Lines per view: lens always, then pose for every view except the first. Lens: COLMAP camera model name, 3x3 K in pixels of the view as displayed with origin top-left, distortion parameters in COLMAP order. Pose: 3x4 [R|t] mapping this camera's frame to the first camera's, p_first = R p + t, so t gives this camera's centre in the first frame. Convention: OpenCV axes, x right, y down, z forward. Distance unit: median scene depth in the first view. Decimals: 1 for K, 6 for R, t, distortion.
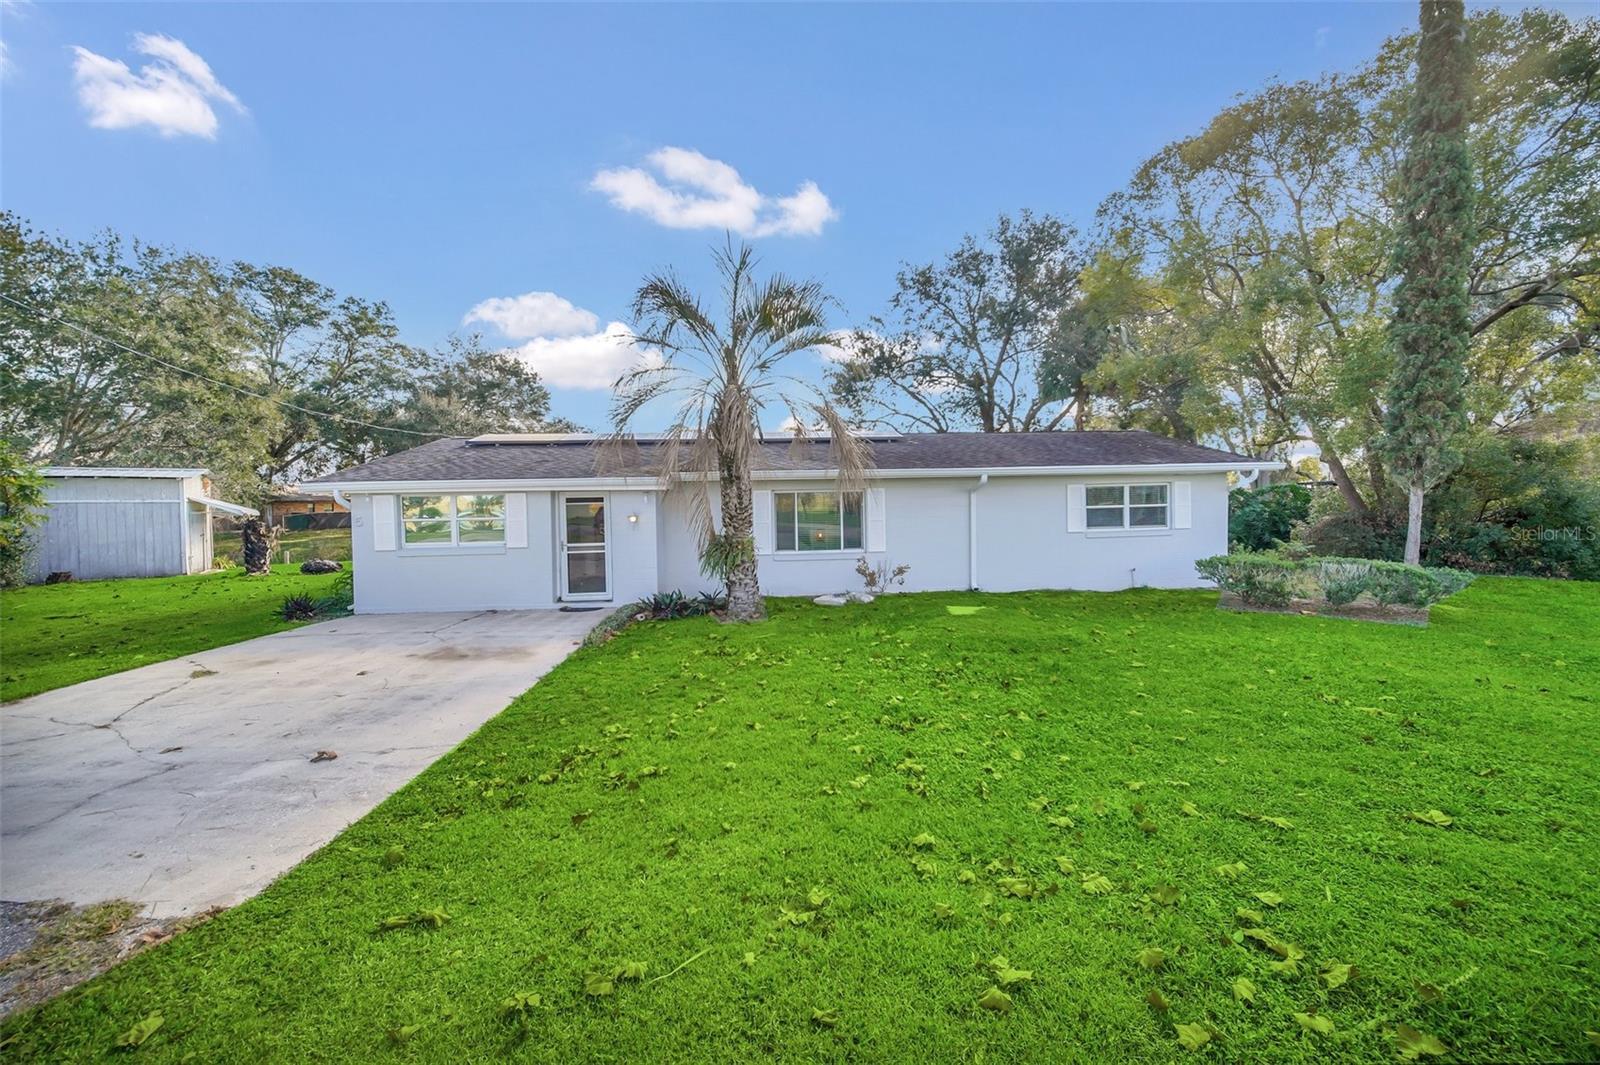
lens RADIAL K [[655.8, 0, 801.8], [0, 655.8, 527.7], [0, 0, 1]] dist [-0.001482, 0.001271]
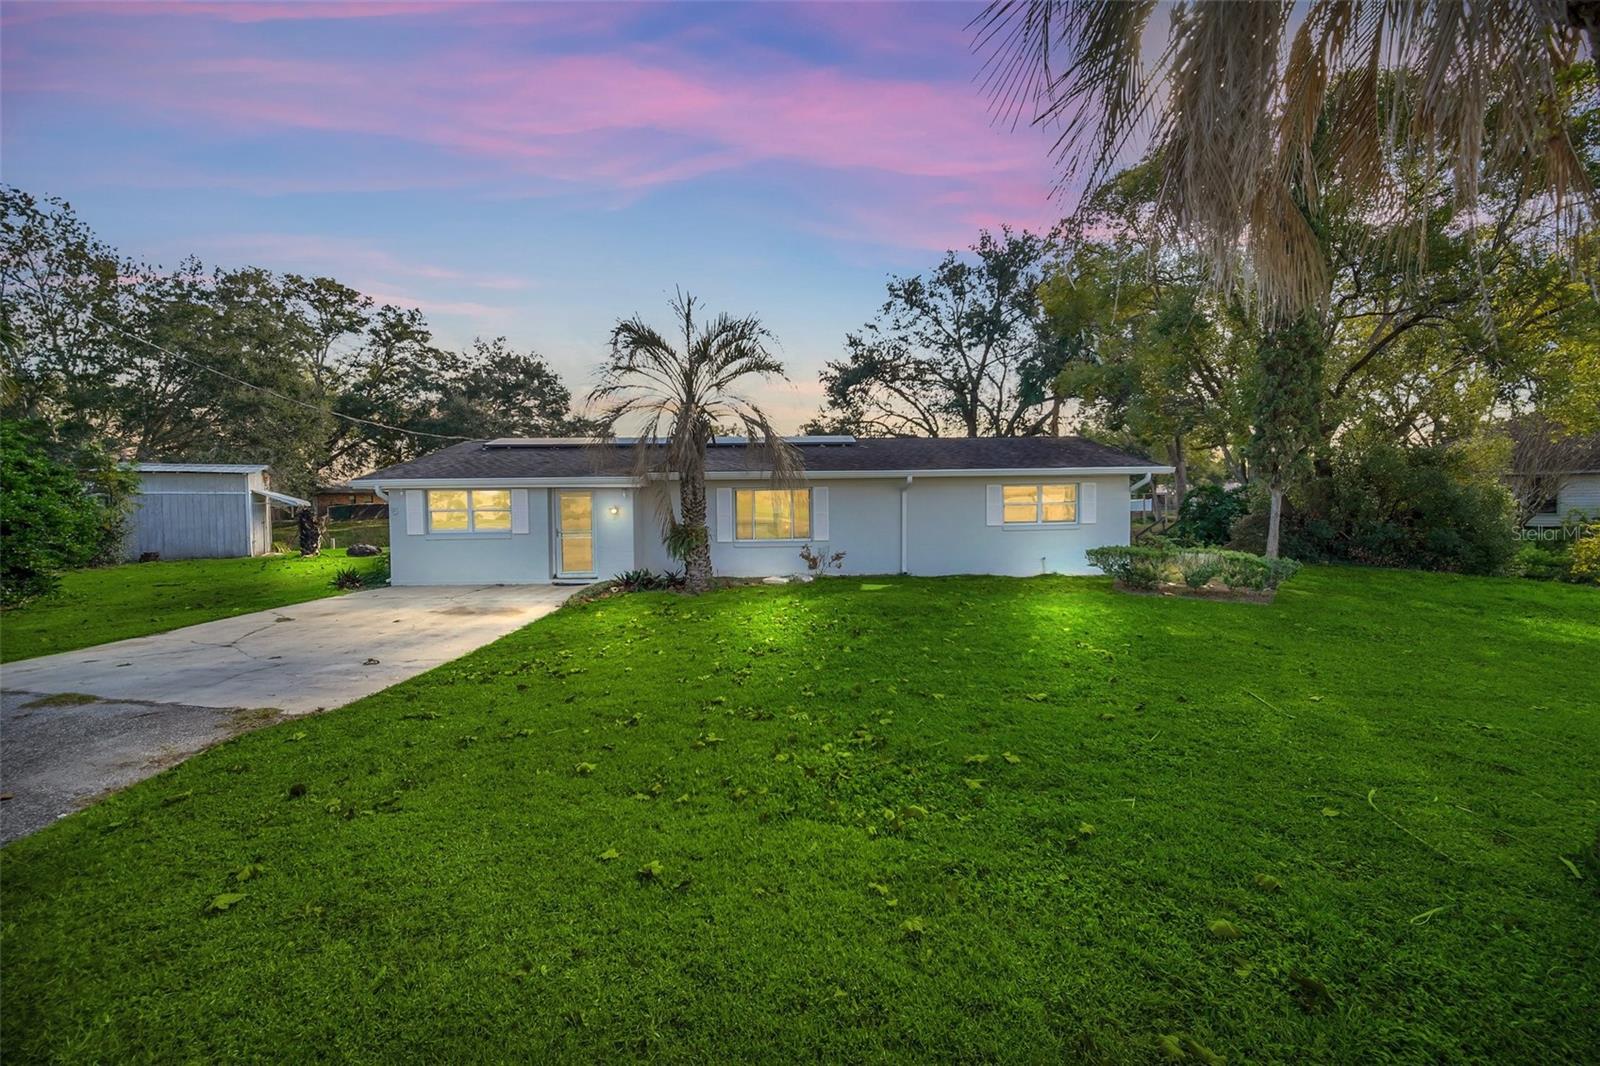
lens RADIAL K [[655.8, 0, 799.9], [0, 655.8, 535.4], [0, 0, 1]] dist [-0.001482, 0.001271]
pose [[0.999058, 0.010017, -0.042229, 0.131184], [-0.009219, 0.999776, 0.019060, 0.005356], [0.042410, -0.018653, 0.998926, -0.190443]]
